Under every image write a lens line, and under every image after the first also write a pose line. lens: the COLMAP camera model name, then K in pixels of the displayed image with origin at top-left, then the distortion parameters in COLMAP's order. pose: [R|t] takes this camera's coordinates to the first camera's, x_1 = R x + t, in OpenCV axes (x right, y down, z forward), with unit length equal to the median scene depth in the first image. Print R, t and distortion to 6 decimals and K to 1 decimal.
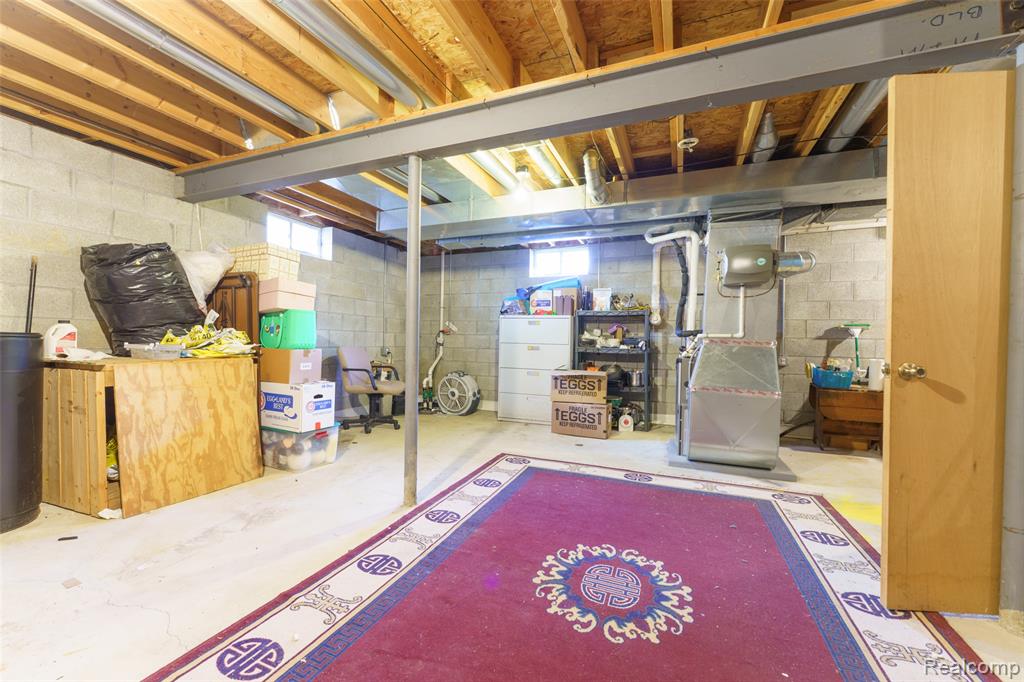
lens RADIAL K [[406.2, 0, 512.0], [0, 406.2, 341.0], [0, 0, 1]] dist [-0.000628, -0.000251]
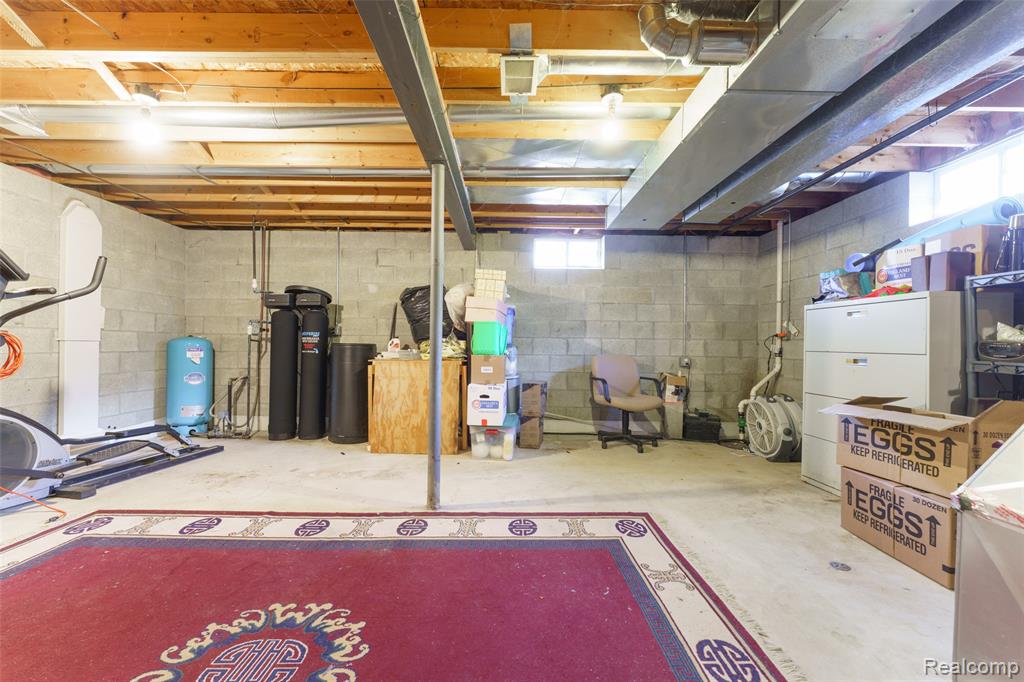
lens RADIAL K [[414.4, 0, 512.0], [0, 414.4, 341.0], [0, 0, 1]] dist [-0.000039, -0.000253]
pose [[0.394684, -0.023012, -0.918529, 0.663704], [-0.003764, 0.999637, -0.026661, 0.012786], [0.918809, 0.013980, 0.394454, 0.654055]]
